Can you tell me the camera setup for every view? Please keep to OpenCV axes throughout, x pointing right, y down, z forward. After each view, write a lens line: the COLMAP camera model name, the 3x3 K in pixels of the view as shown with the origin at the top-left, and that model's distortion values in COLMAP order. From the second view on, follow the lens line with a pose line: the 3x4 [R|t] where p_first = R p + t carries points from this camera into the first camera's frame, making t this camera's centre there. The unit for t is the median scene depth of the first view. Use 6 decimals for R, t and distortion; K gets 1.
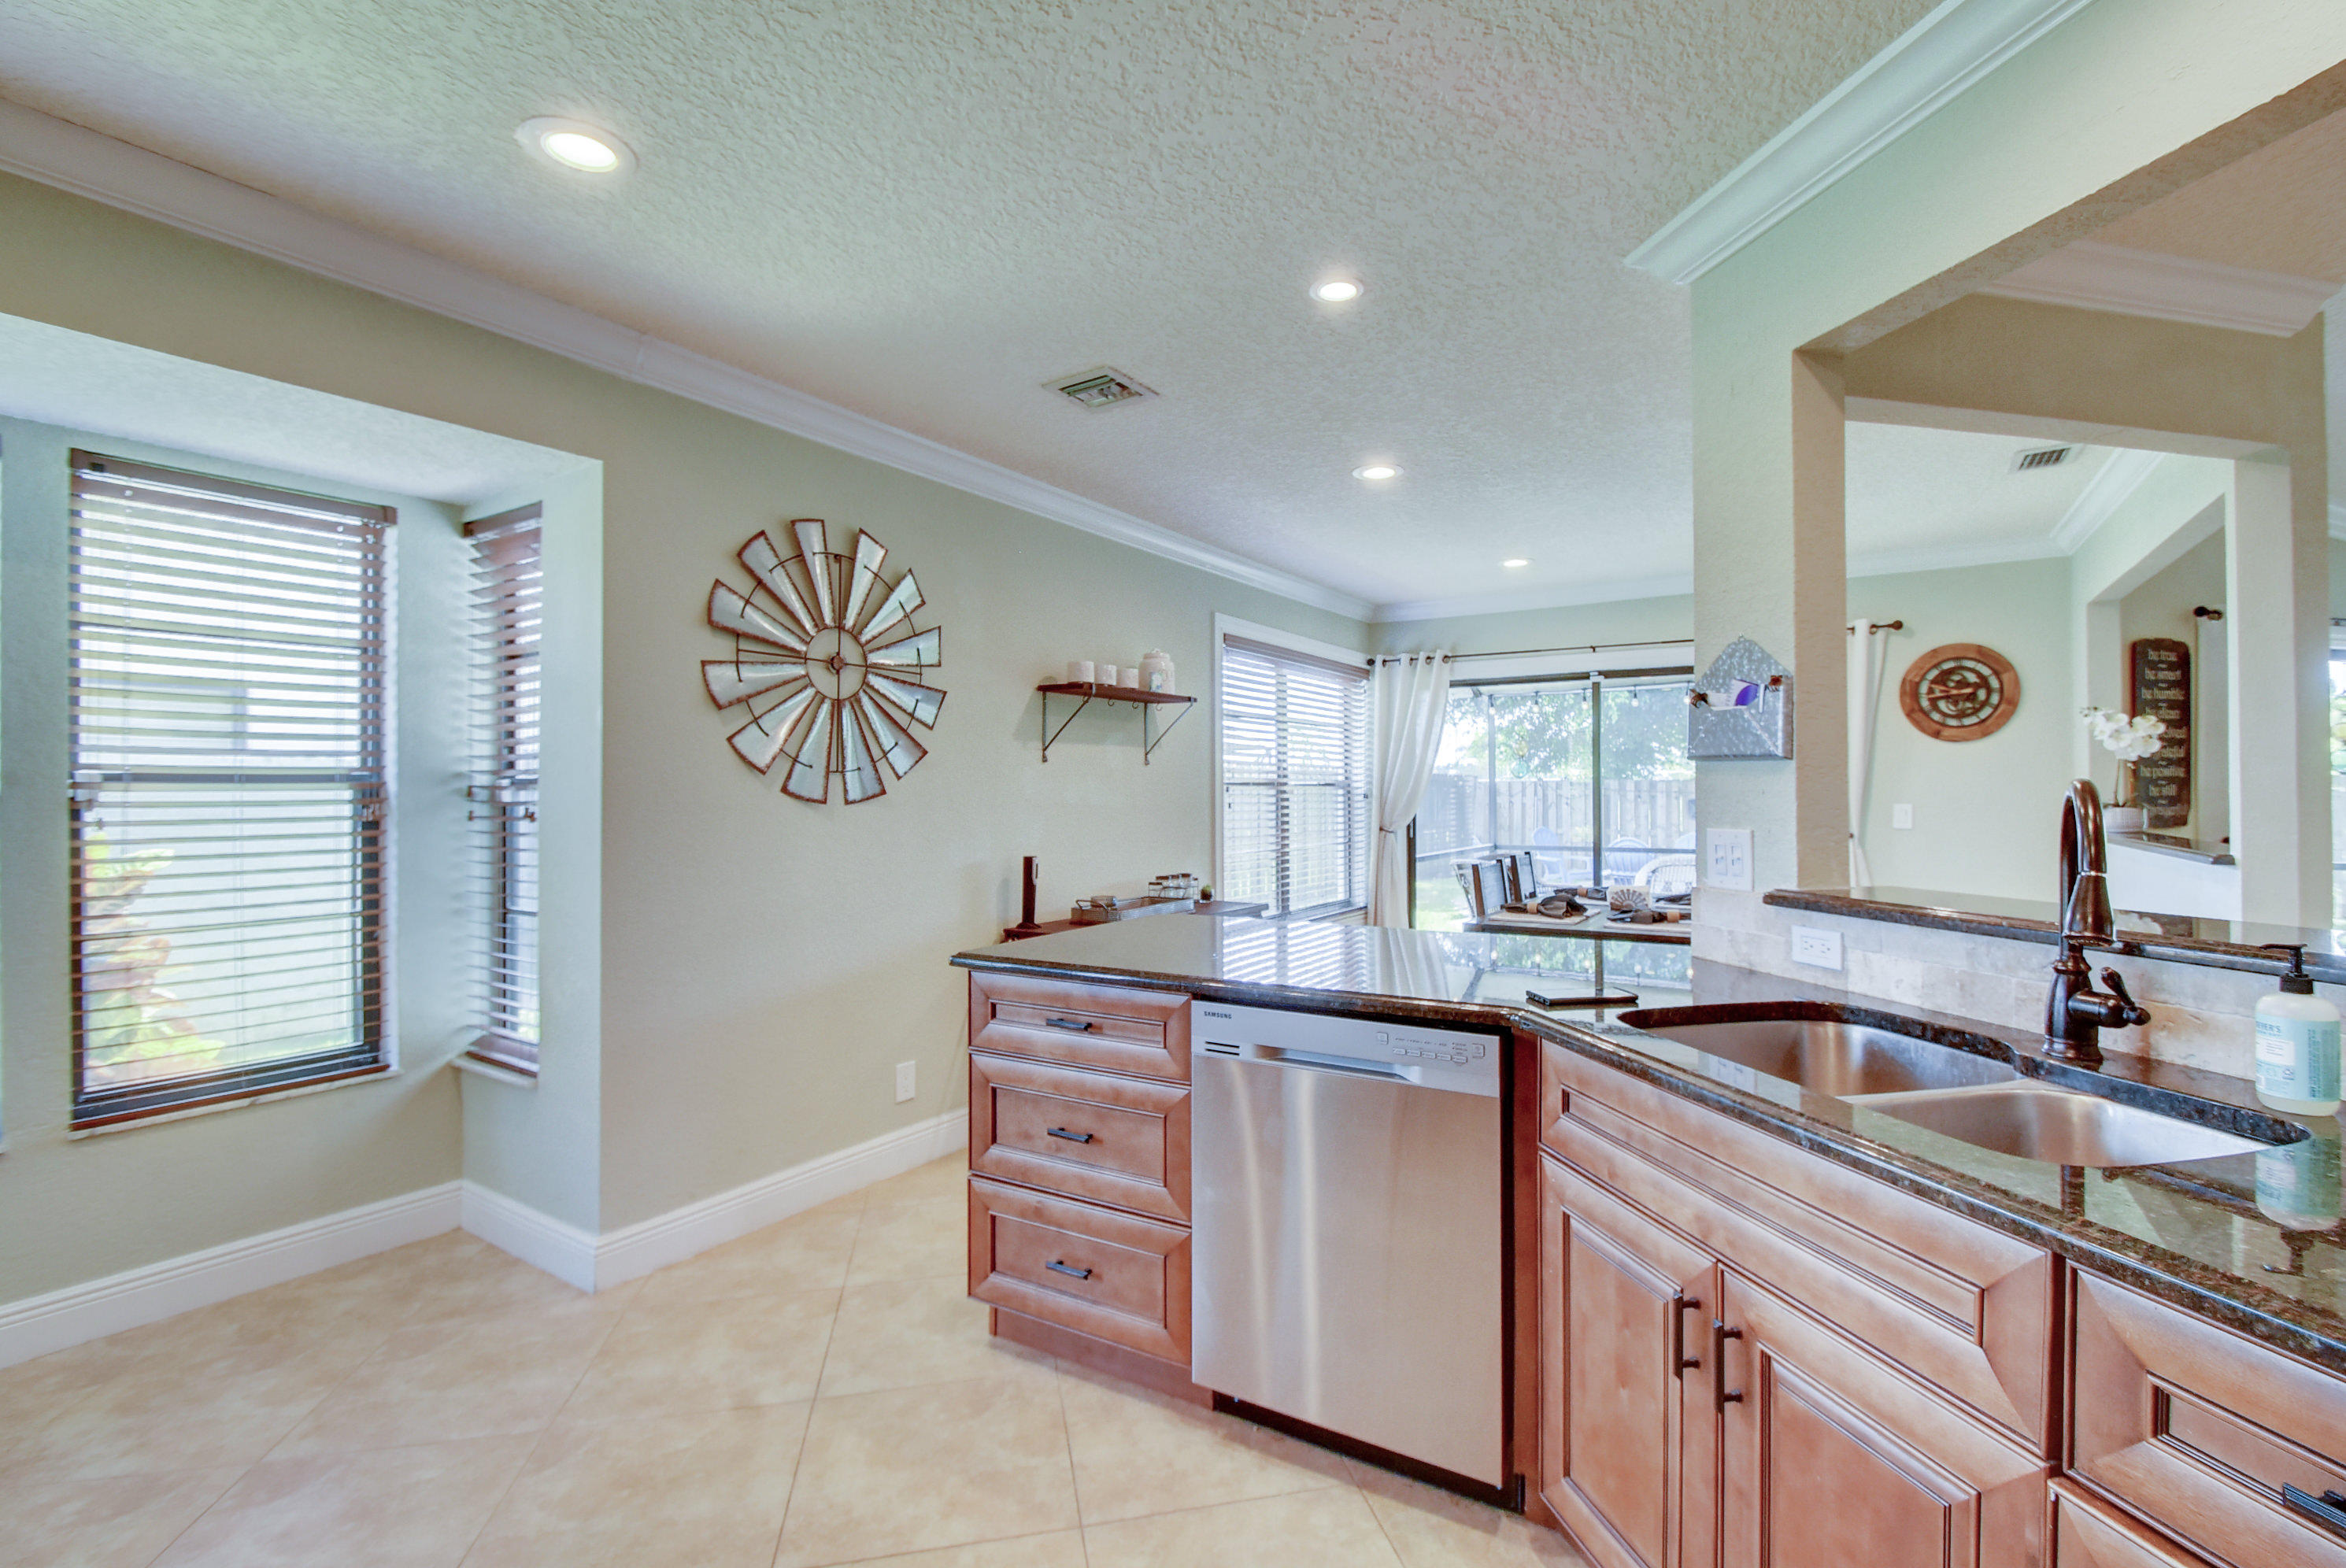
lens RADIAL K [[1028.0, 0, 1204.2], [0, 1028.0, 783.2], [0, 0, 1]] dist [0.002553, -0.010230]
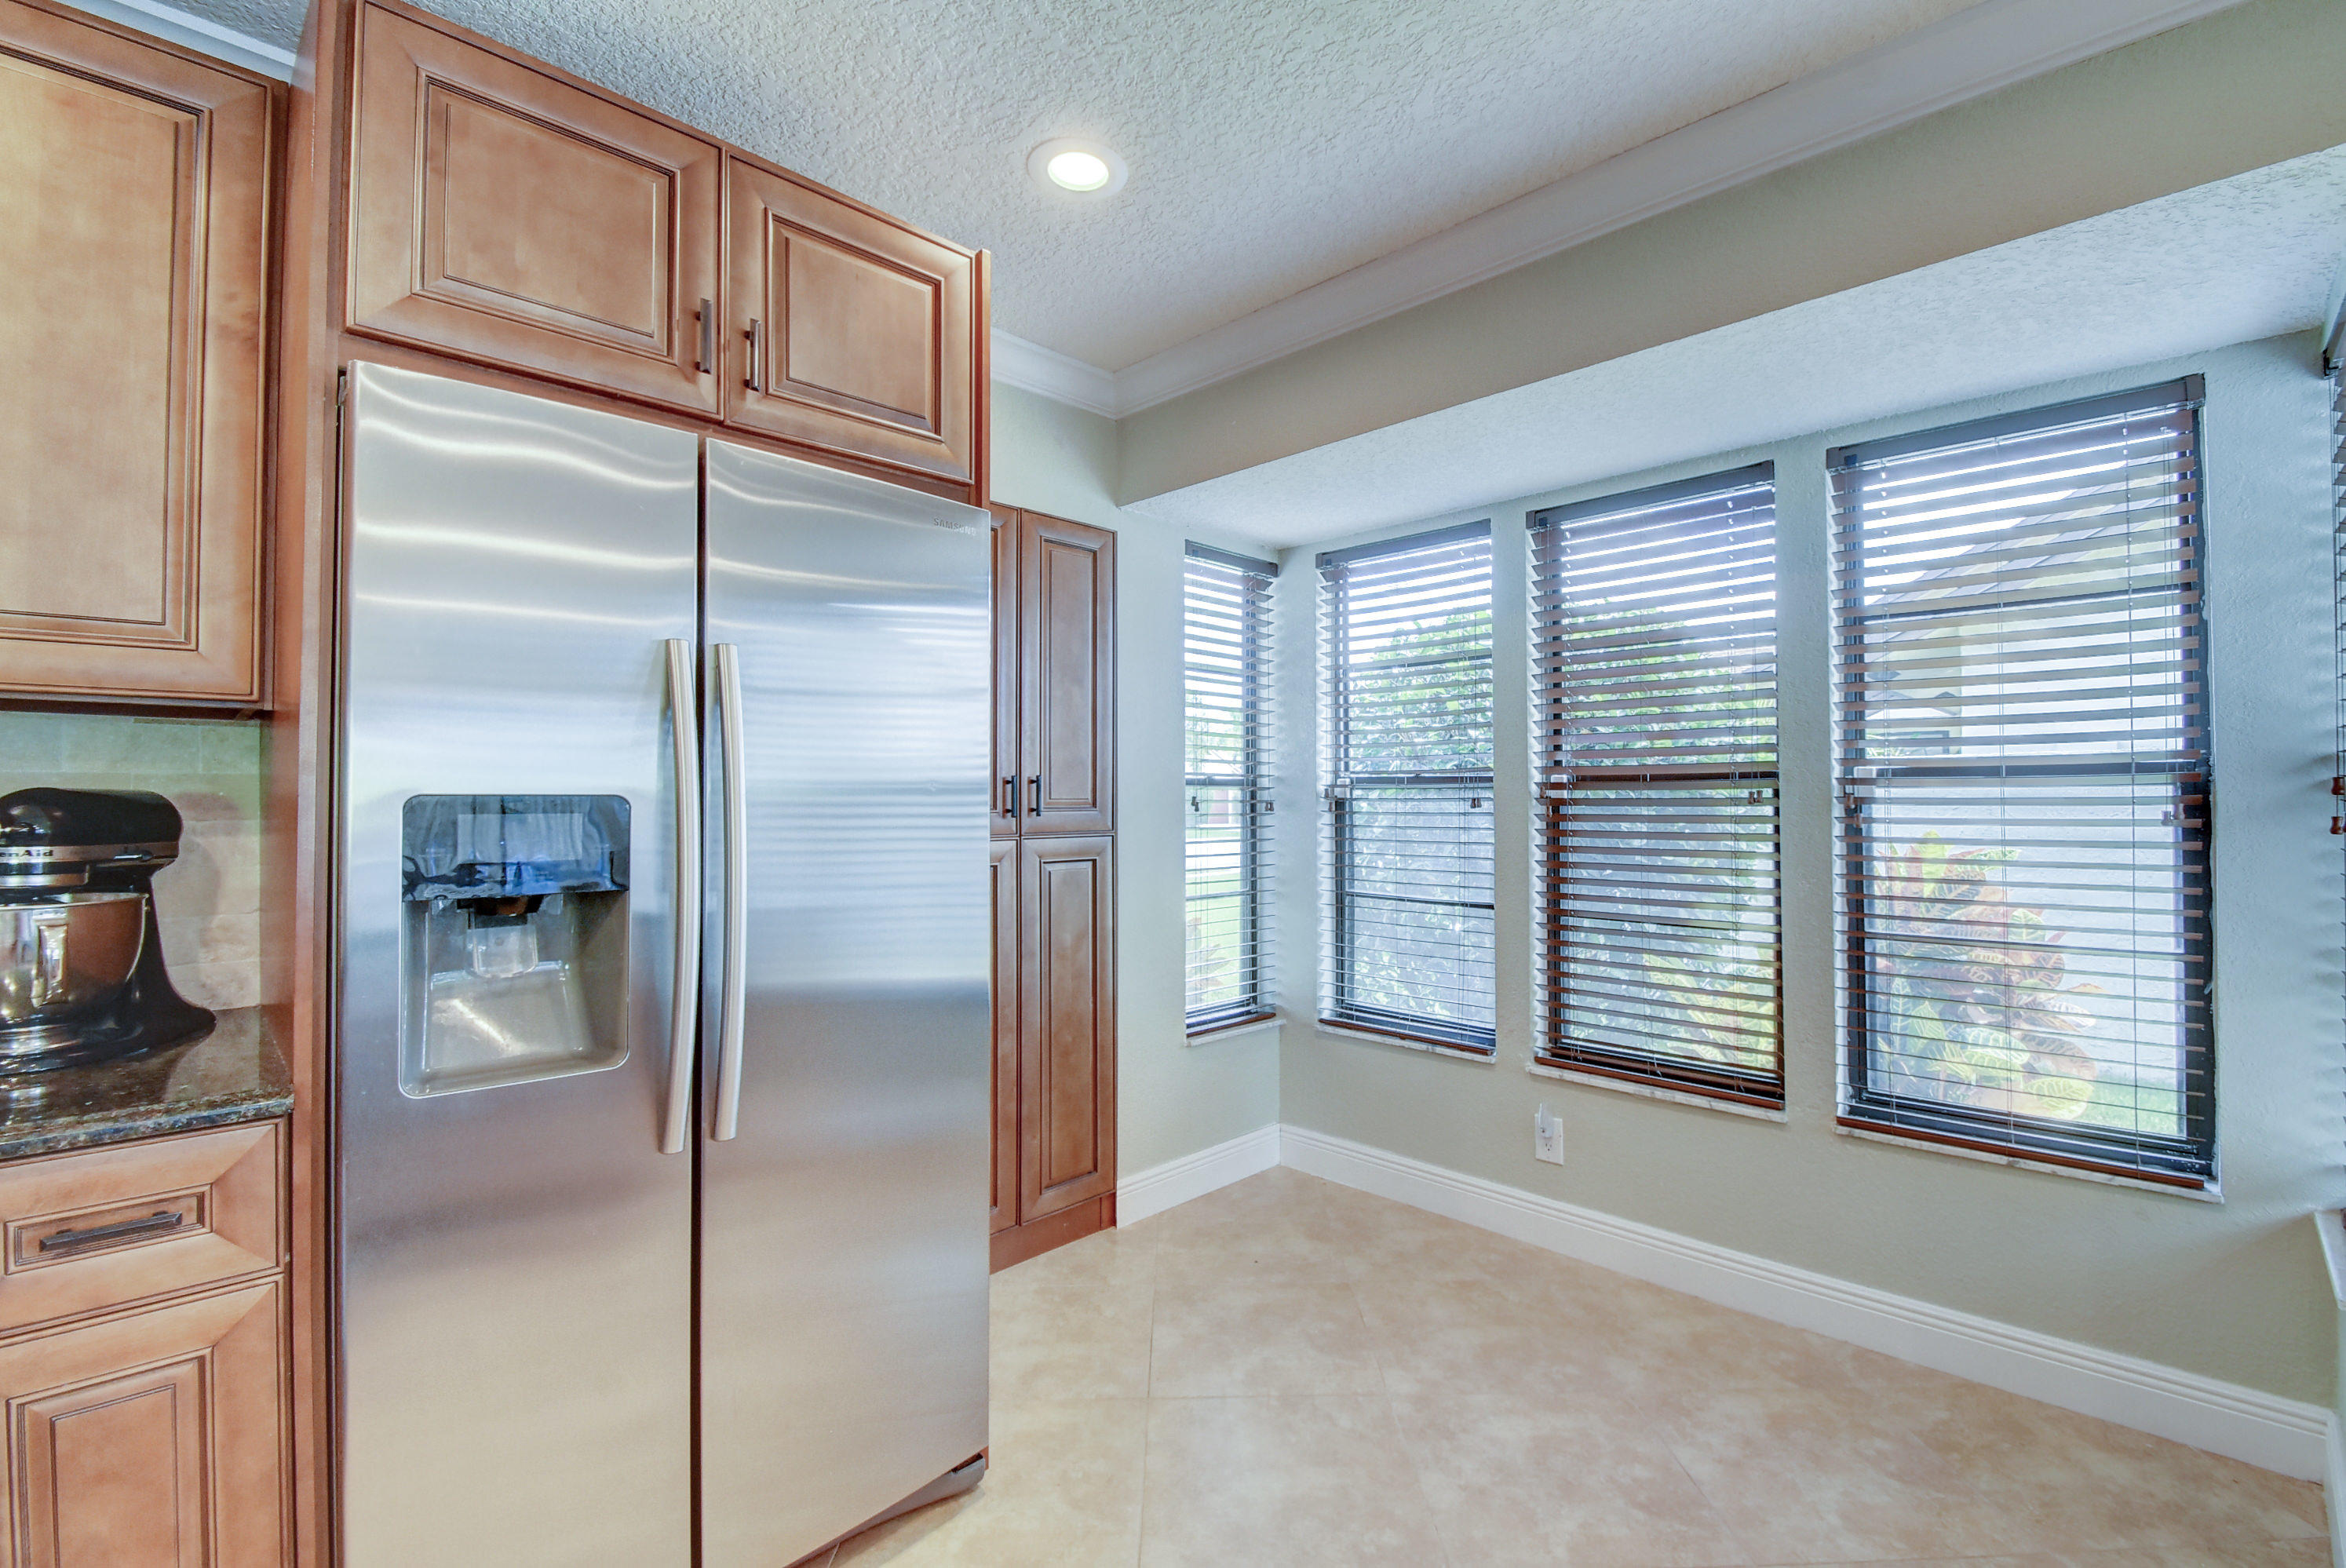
lens RADIAL K [[1028.0, 0, 1204.2], [0, 1028.0, 783.2], [0, 0, 1]] dist [0.002553, -0.010230]
pose [[-0.196305, -0.010561, -0.980486, 0.007063], [0.010789, 0.999858, -0.012929, 0.005235], [0.980484, -0.013117, -0.196163, 0.314778]]
